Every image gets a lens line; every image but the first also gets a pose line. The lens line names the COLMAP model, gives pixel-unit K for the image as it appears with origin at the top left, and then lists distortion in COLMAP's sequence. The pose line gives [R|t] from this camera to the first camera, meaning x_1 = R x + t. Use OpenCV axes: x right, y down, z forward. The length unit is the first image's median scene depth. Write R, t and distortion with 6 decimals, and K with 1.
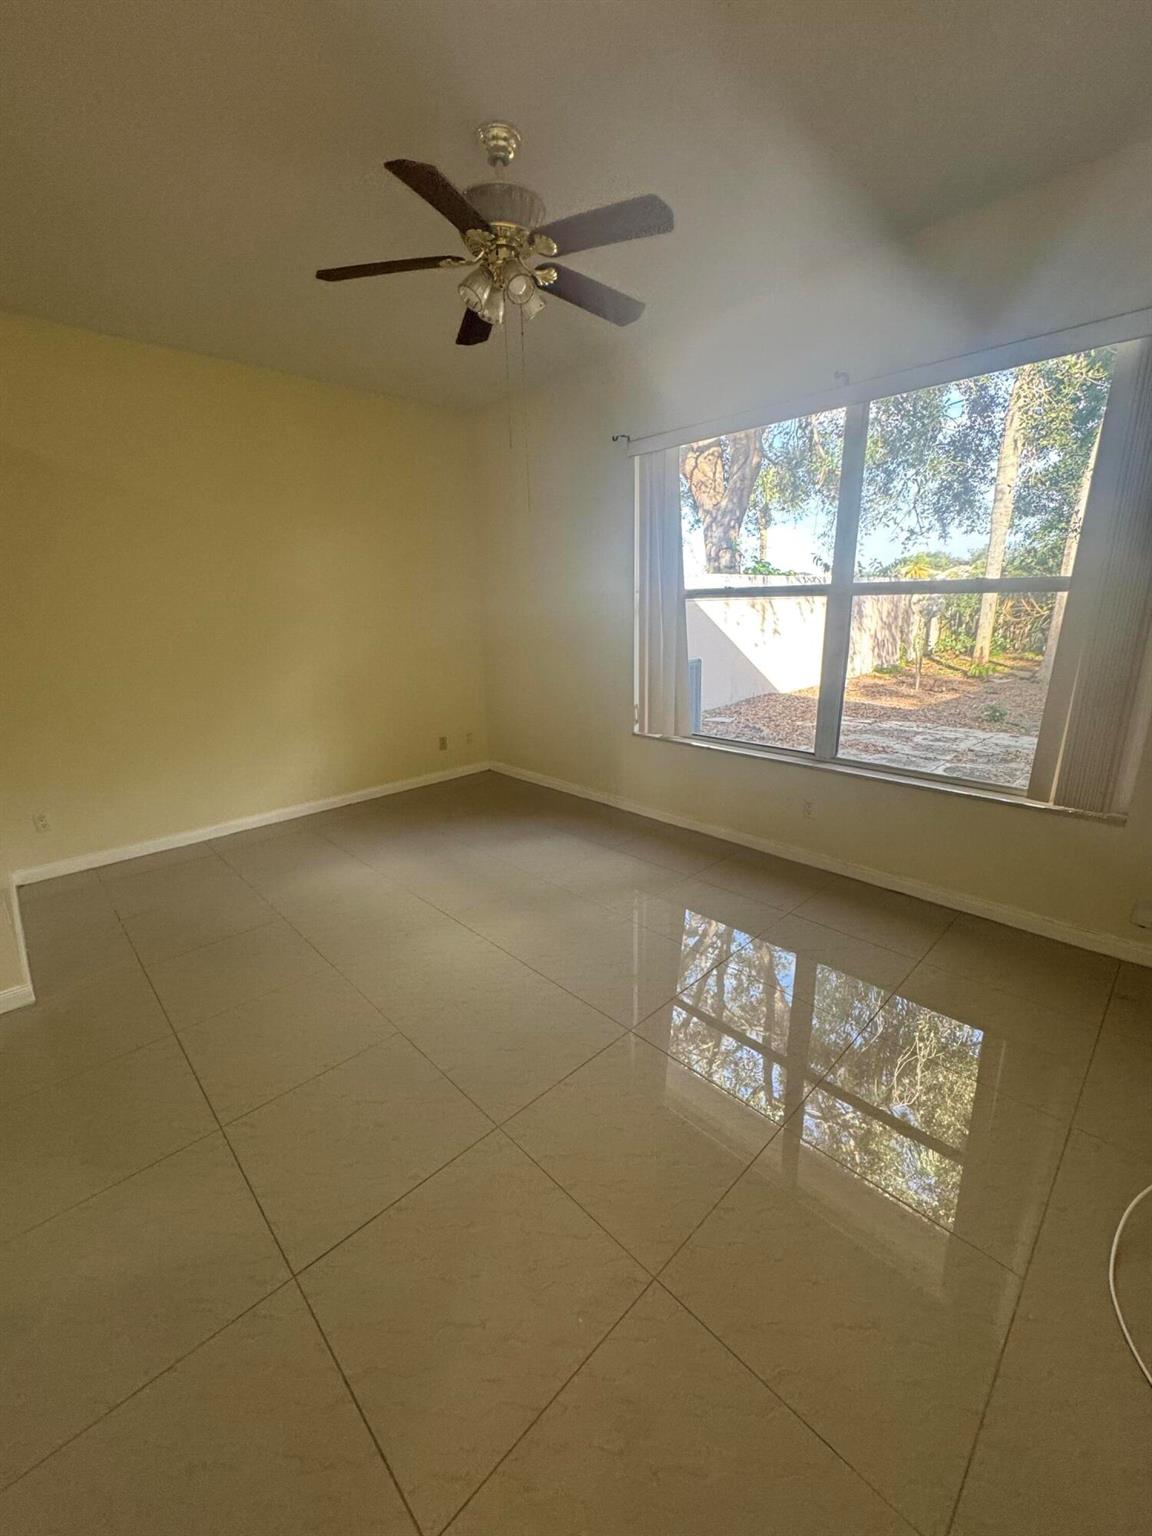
lens RADIAL K [[609.1, 0, 575.0], [0, 609.1, 767.1], [0, 0, 1]] dist [-0.002770, 0.000651]
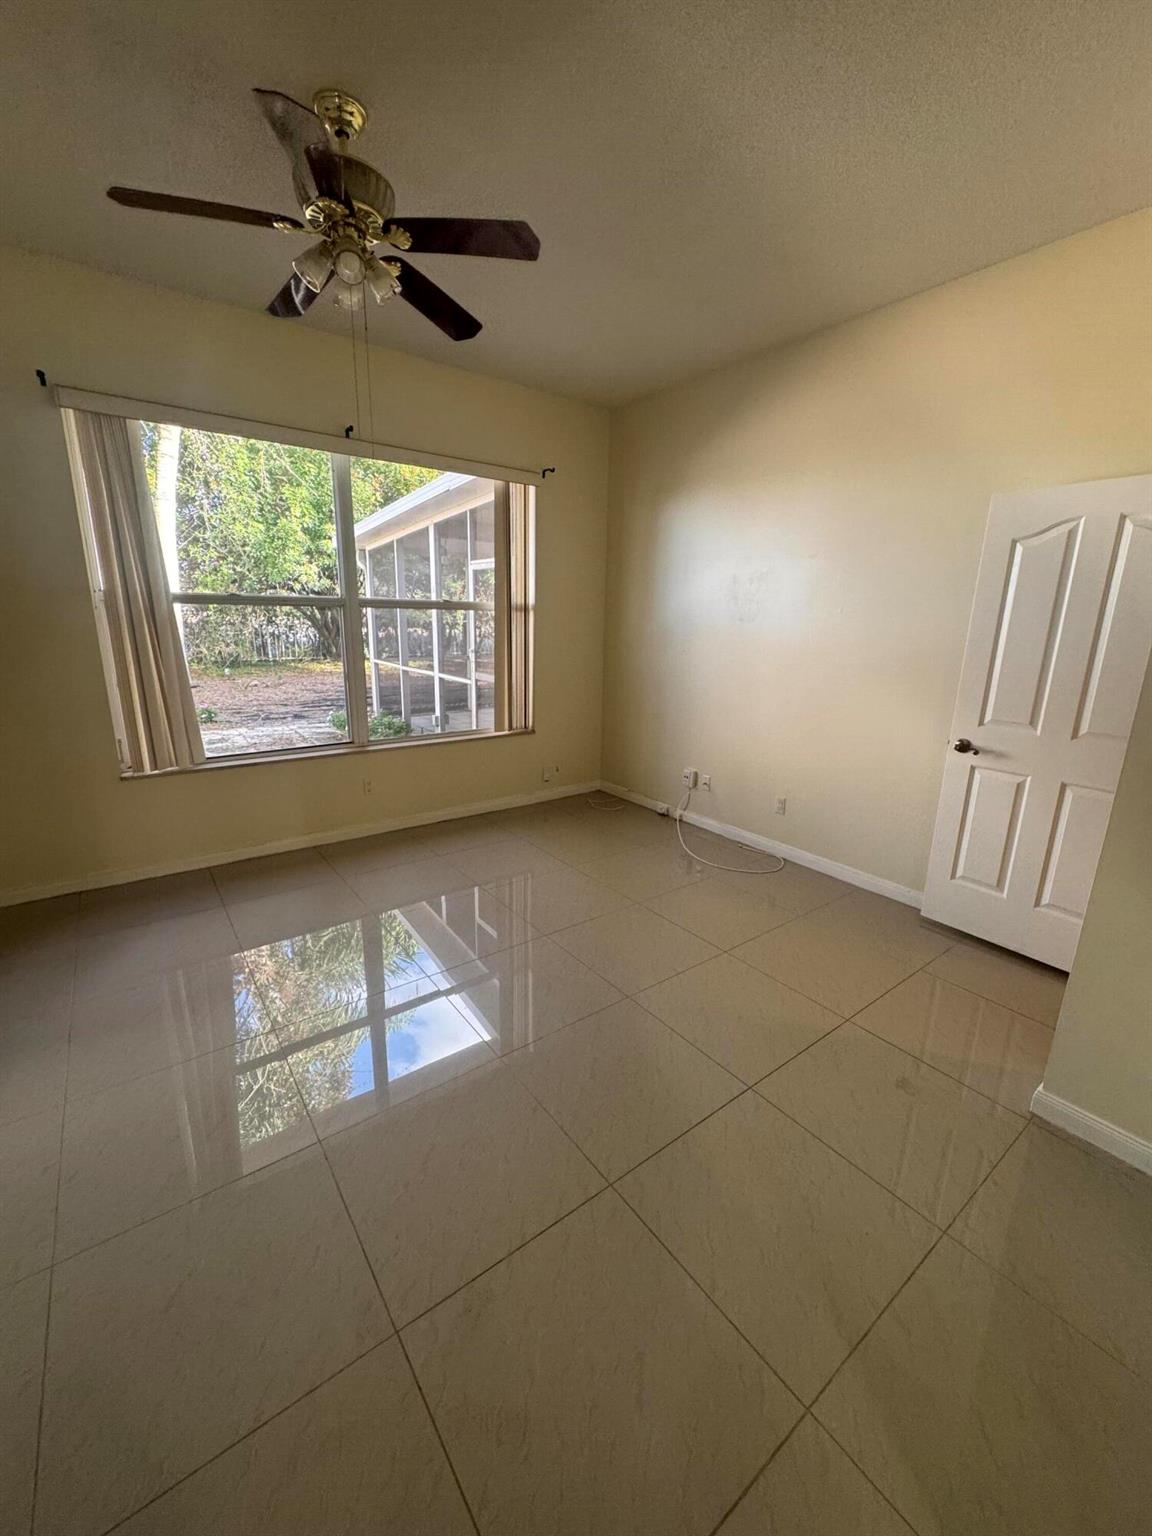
lens RADIAL K [[609.1, 0, 575.0], [0, 609.1, 767.1], [0, 0, 1]] dist [-0.002770, 0.000651]
pose [[0.124416, -0.216755, 0.968265, -0.653914], [0.240825, 0.953265, 0.182453, -0.081599], [-0.962561, 0.210482, 0.170801, 0.383172]]
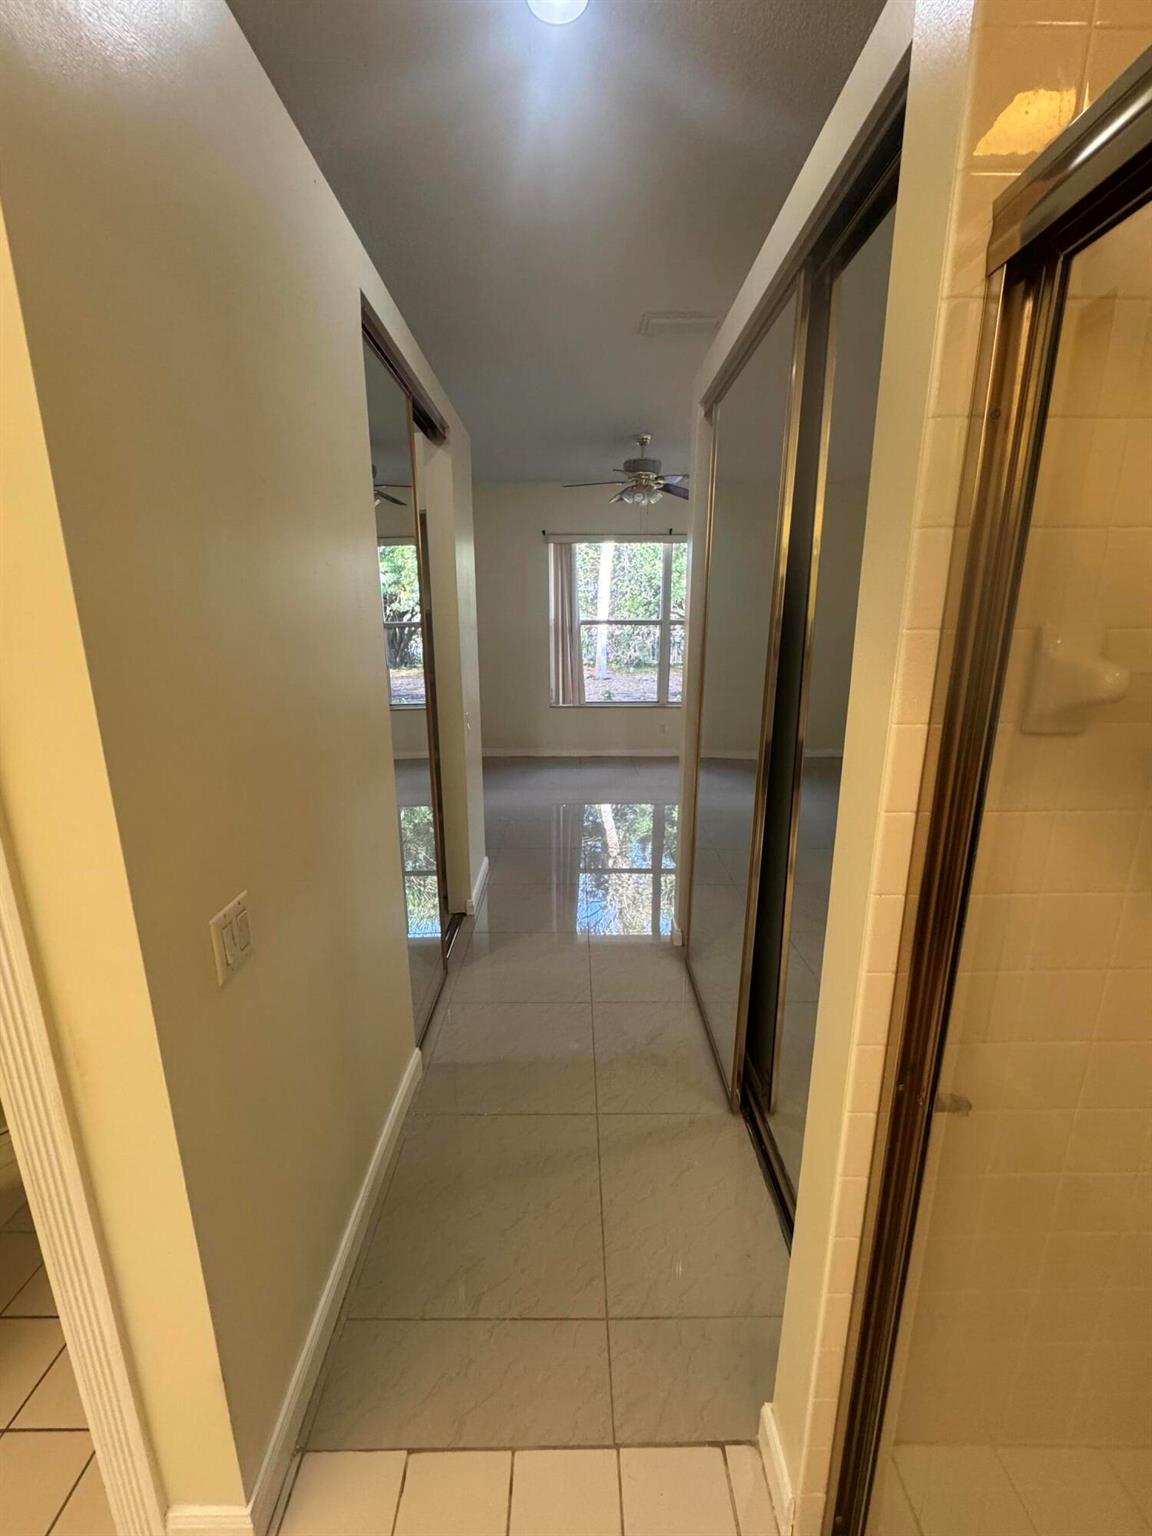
lens RADIAL K [[609.1, 0, 575.0], [0, 609.1, 767.1], [0, 0, 1]] dist [-0.002770, 0.000651]
pose [[0.692433, -0.146836, 0.706382, -1.206415], [0.177062, 0.983714, 0.030920, 0.077408], [-0.699418, 0.103664, 0.707155, -0.211377]]
